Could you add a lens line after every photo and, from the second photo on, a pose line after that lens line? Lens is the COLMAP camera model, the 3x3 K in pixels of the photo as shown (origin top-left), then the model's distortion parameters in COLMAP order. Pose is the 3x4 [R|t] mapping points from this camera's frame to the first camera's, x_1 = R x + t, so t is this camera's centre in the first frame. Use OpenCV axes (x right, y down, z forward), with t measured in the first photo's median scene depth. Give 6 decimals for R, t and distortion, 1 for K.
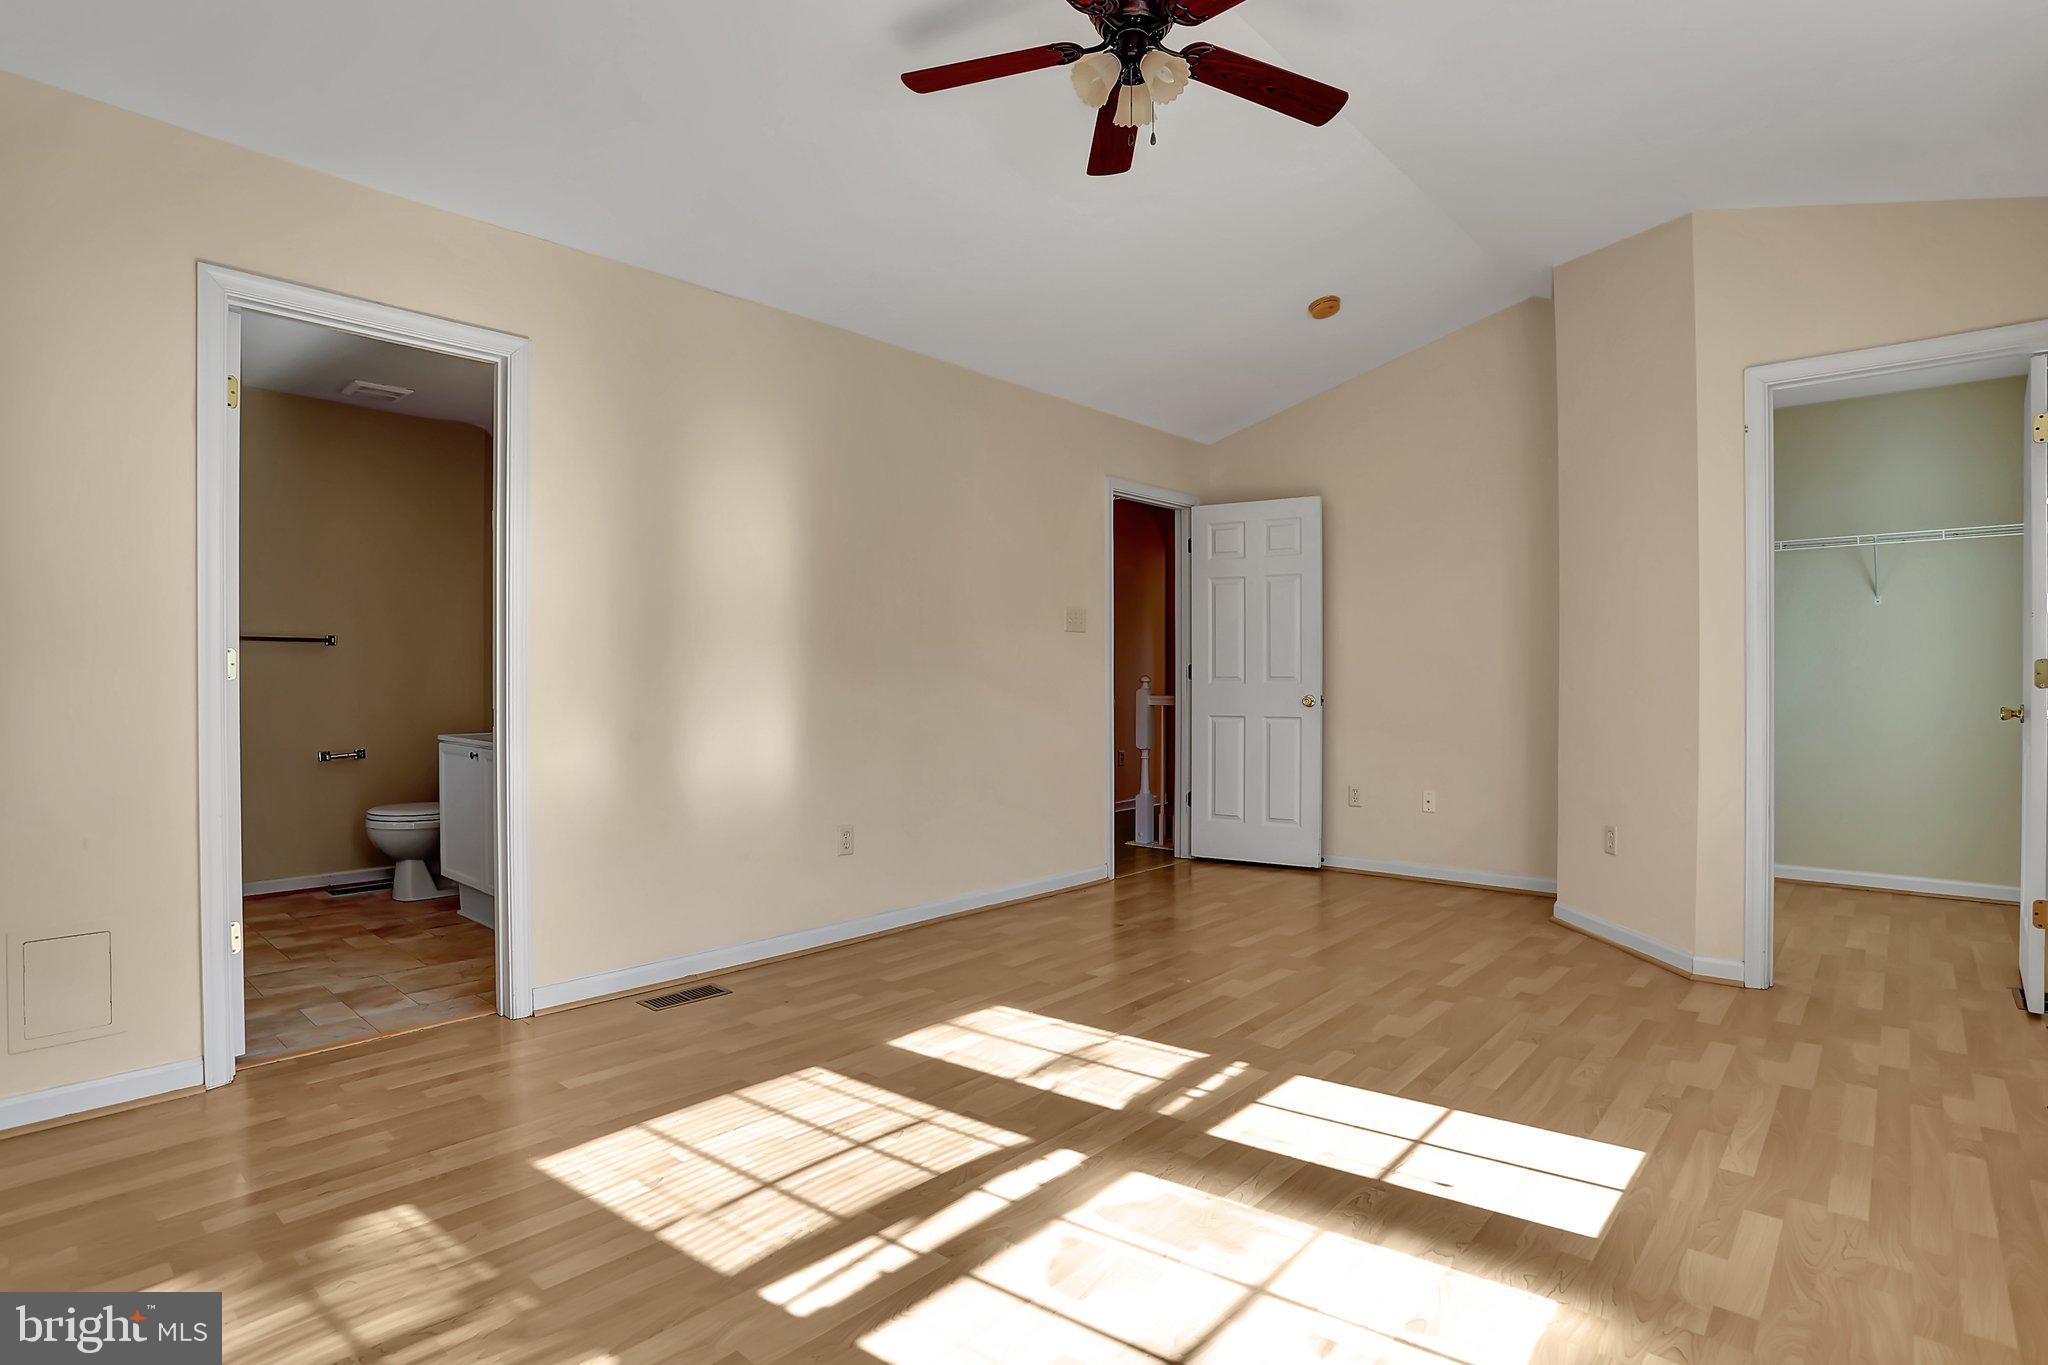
lens RADIAL K [[998.9, 0, 1017.8], [0, 998.9, 684.5], [0, 0, 1]] dist [-0.070957, 0.030365]
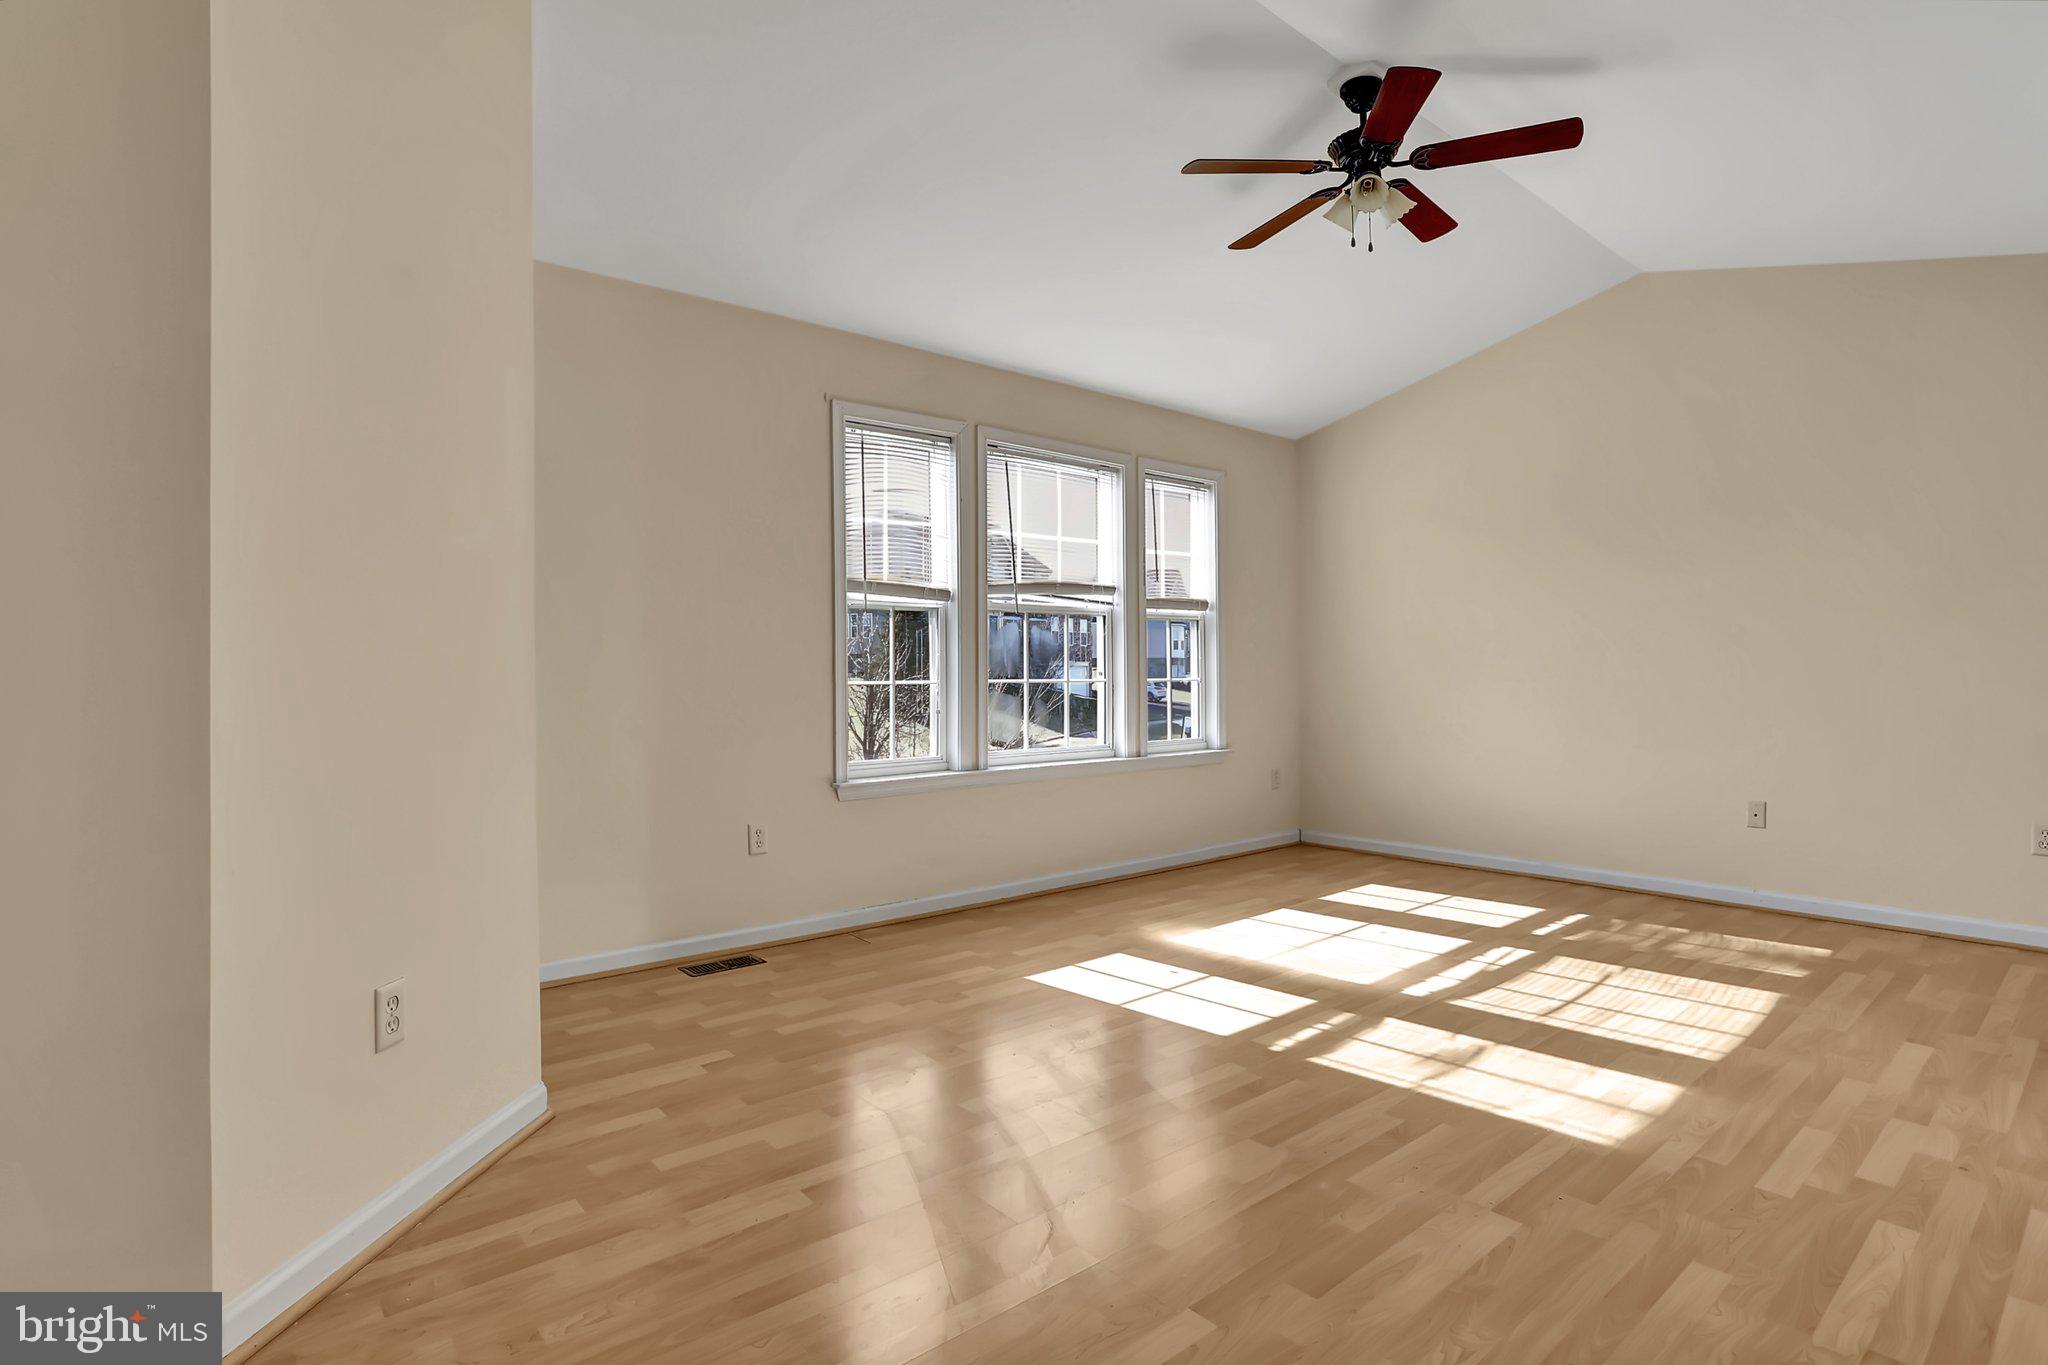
lens RADIAL K [[1061.7, 0, 1018.2], [0, 1061.7, 671.4], [0, 0, 1]] dist [-0.001688, 0.000312]
pose [[-0.991880, 0.000045, 0.127179, 0.367223], [0.000797, 0.999982, 0.005863, -0.012533], [-0.127177, 0.005917, -0.991862, 2.219040]]
